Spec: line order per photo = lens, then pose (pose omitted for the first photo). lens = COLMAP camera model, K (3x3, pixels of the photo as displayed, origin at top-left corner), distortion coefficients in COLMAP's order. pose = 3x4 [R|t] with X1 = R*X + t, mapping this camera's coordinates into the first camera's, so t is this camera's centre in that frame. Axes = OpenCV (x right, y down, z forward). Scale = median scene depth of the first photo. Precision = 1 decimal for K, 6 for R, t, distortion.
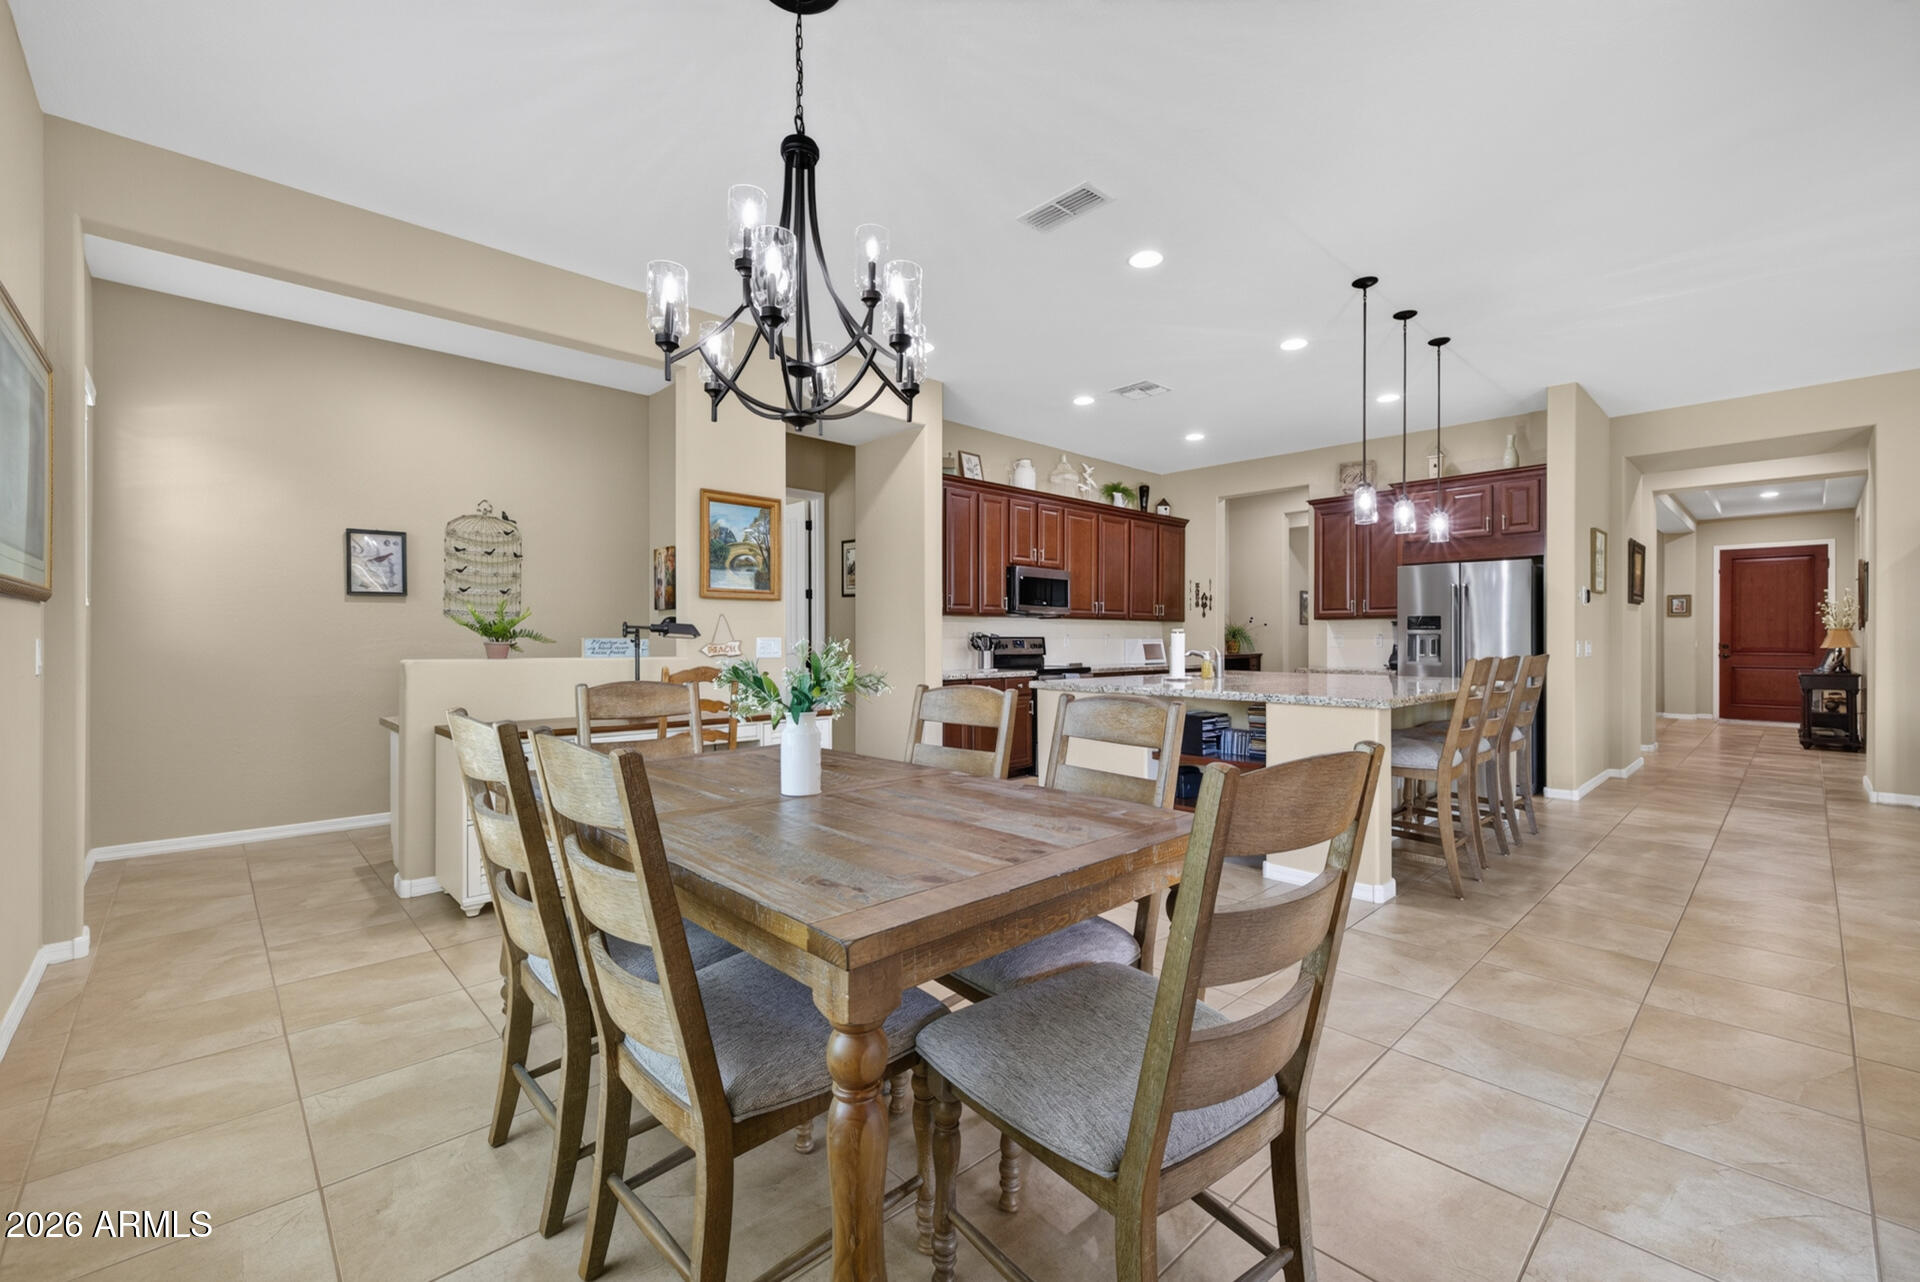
lens RADIAL K [[783.7, 0, 959.8], [0, 783.7, 645.8], [0, 0, 1]] dist [0.002847, 0.000063]
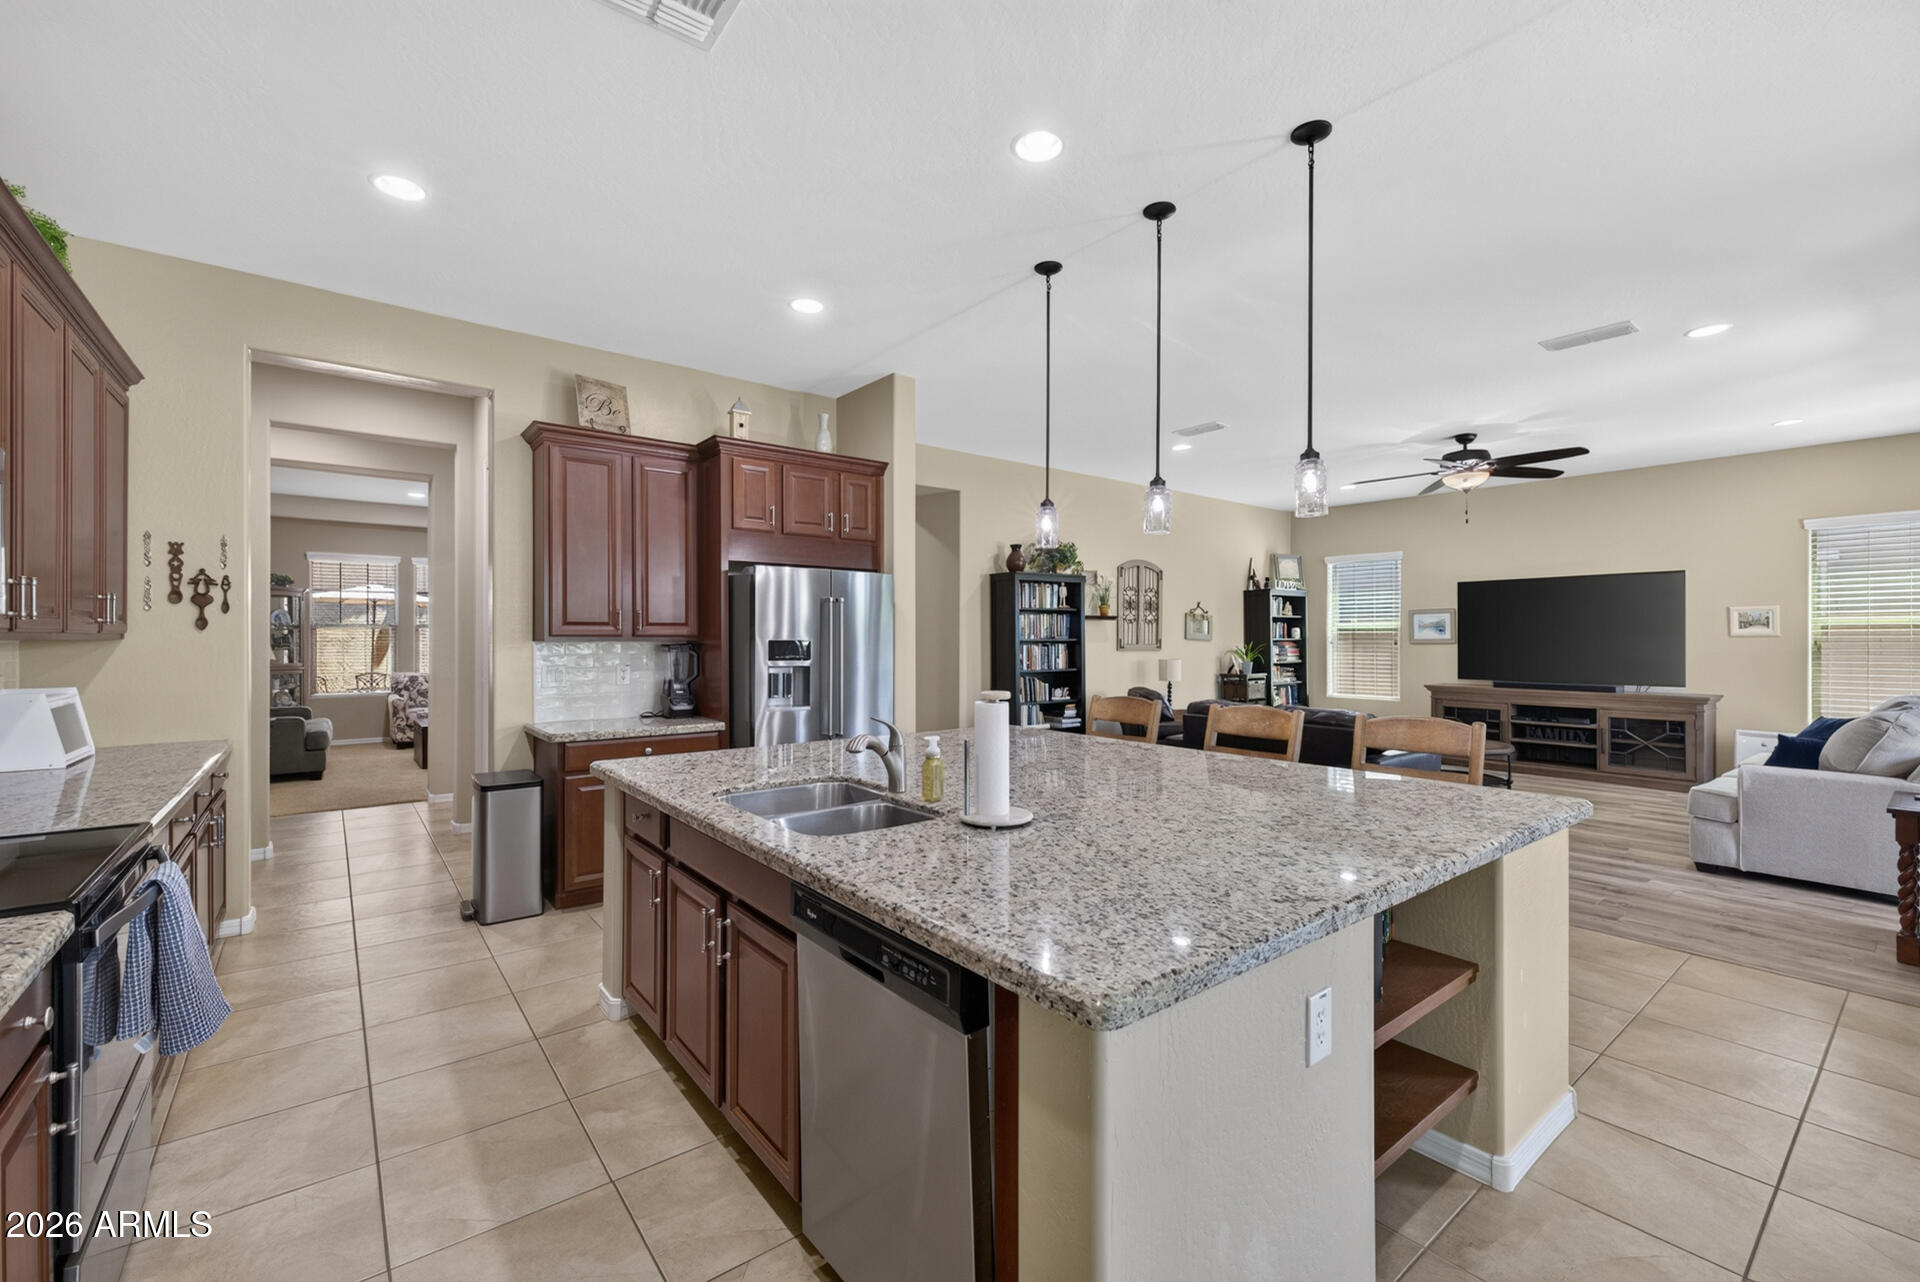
lens RADIAL K [[799.5, 0, 925.3], [0, 799.5, 638.9], [0, 0, 1]] dist [0.001512, 0.000147]
pose [[0.120594, -0.001521, 0.992701, -0.079234], [0.009173, 0.999958, 0.000417, -0.032164], [-0.992660, 0.009056, 0.120603, 0.669149]]
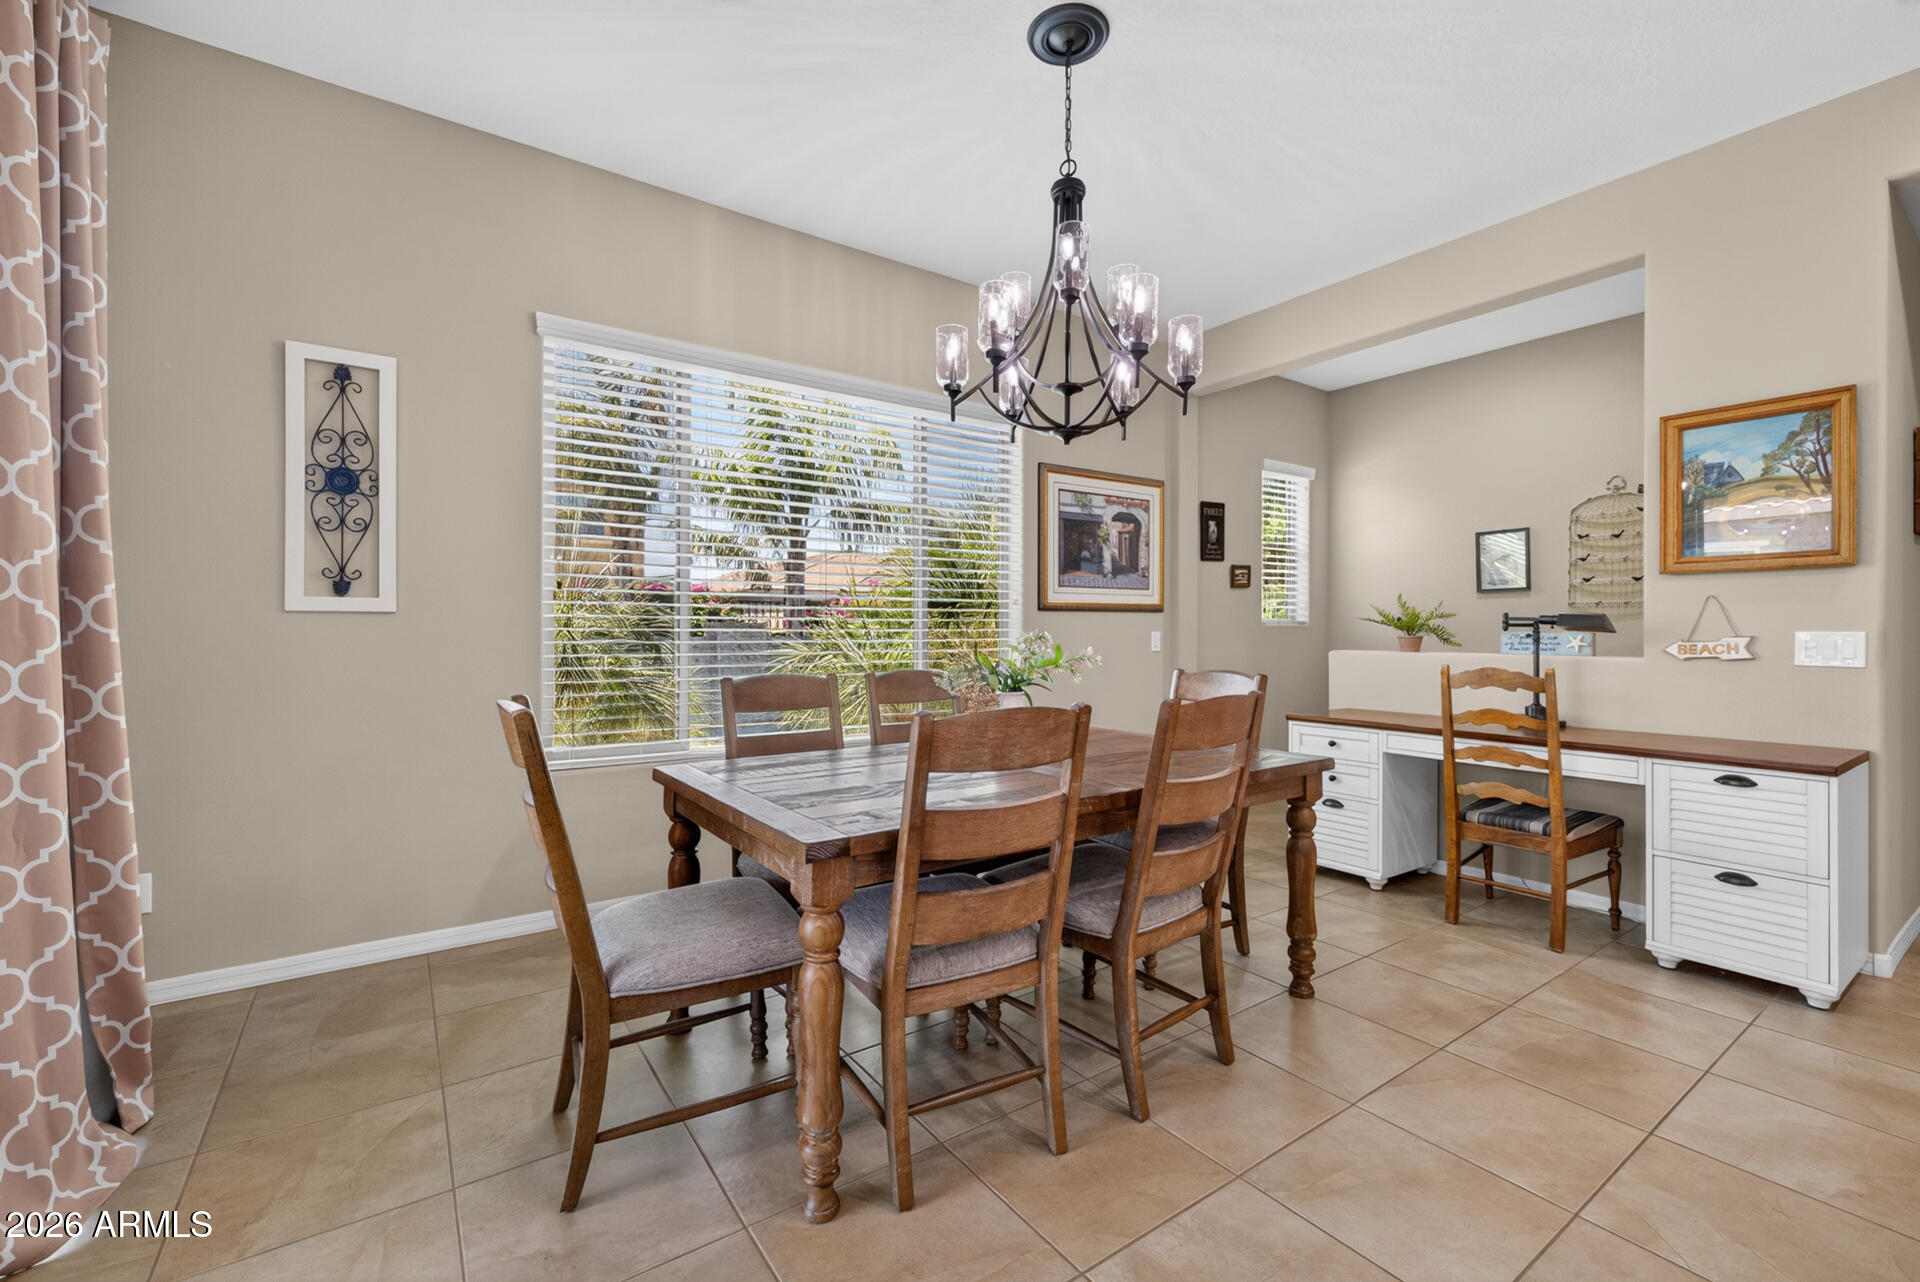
lens RADIAL K [[808.2, 0, 956.1], [0, 808.2, 638.0], [0, 0, 1]] dist [0.009702, -0.000071]
pose [[-0.135346, 0.006894, -0.990774, 0.286135], [-0.011886, 0.999893, 0.008581, -0.002188], [0.990727, 0.012938, -0.135249, 0.288749]]
